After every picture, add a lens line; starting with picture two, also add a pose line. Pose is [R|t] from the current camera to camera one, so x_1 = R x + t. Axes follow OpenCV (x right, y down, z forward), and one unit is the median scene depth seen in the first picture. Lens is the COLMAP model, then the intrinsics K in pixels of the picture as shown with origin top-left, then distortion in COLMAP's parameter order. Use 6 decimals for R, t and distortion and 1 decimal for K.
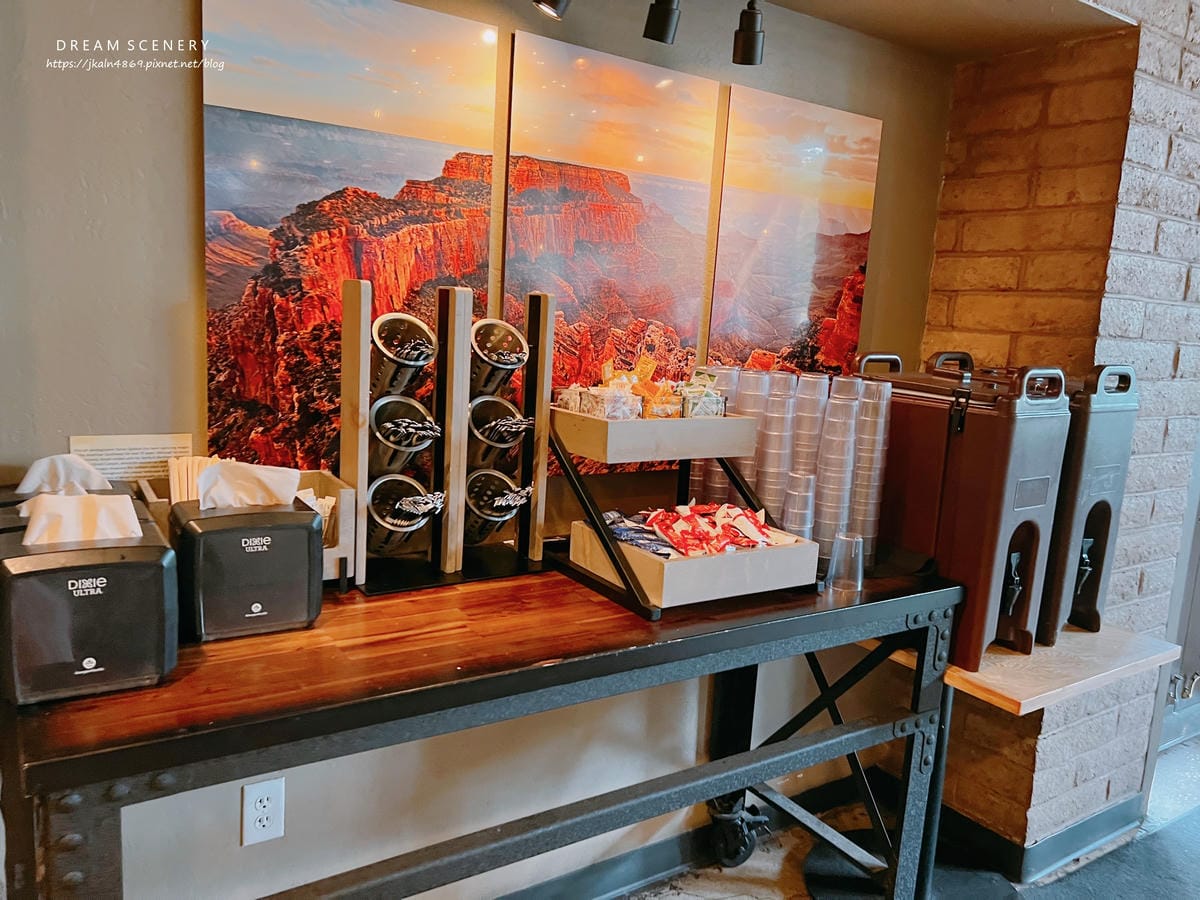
lens RADIAL K [[884.9, 0, 600.0], [0, 884.9, 450.0], [0, 0, 1]] dist [0.002069, -0.006825]
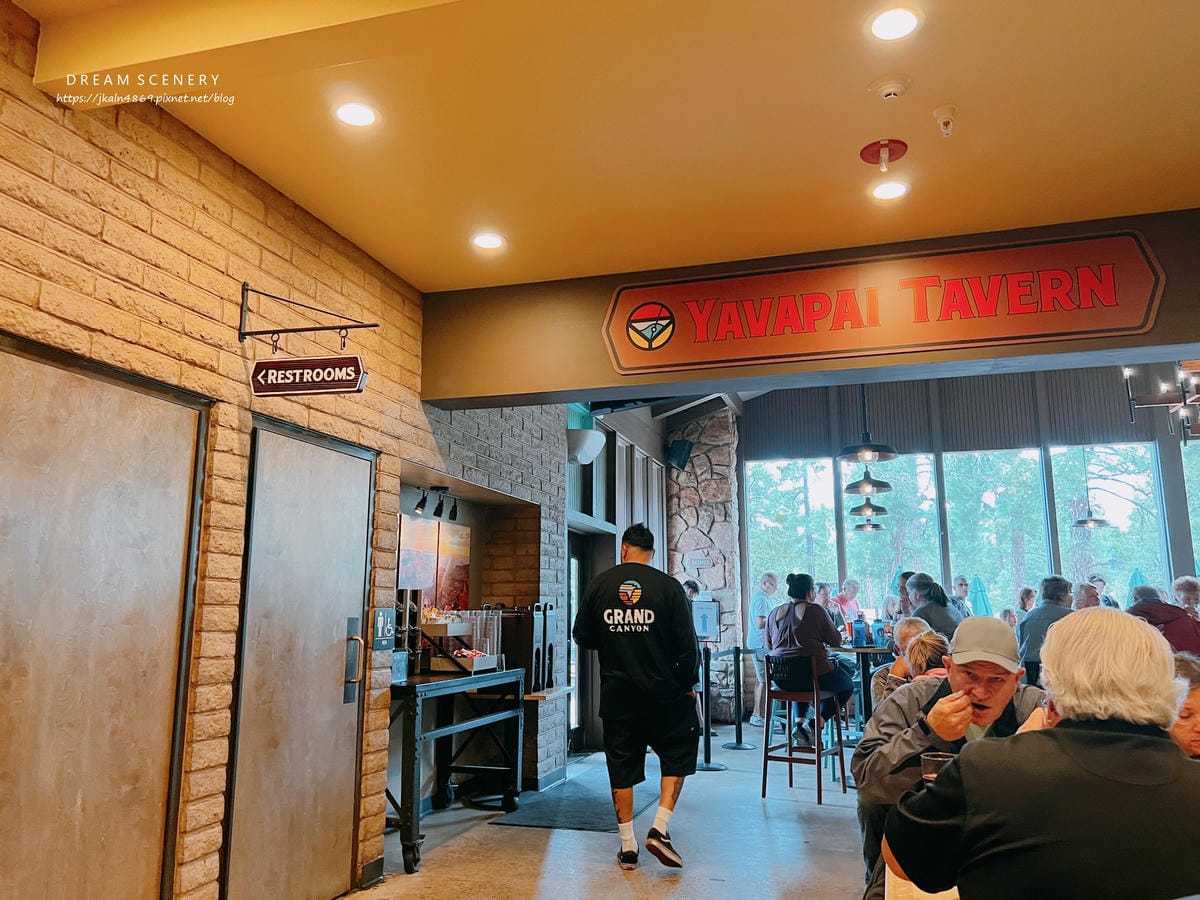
lens RADIAL K [[884.9, 0, 600.0], [0, 884.9, 450.0], [0, 0, 1]] dist [0.002069, -0.006825]
pose [[0.756690, 0.055143, 0.651444, -1.355152], [0.148684, 0.955811, -0.253611, 0.209403], [-0.636642, 0.288764, 0.715054, -1.545730]]
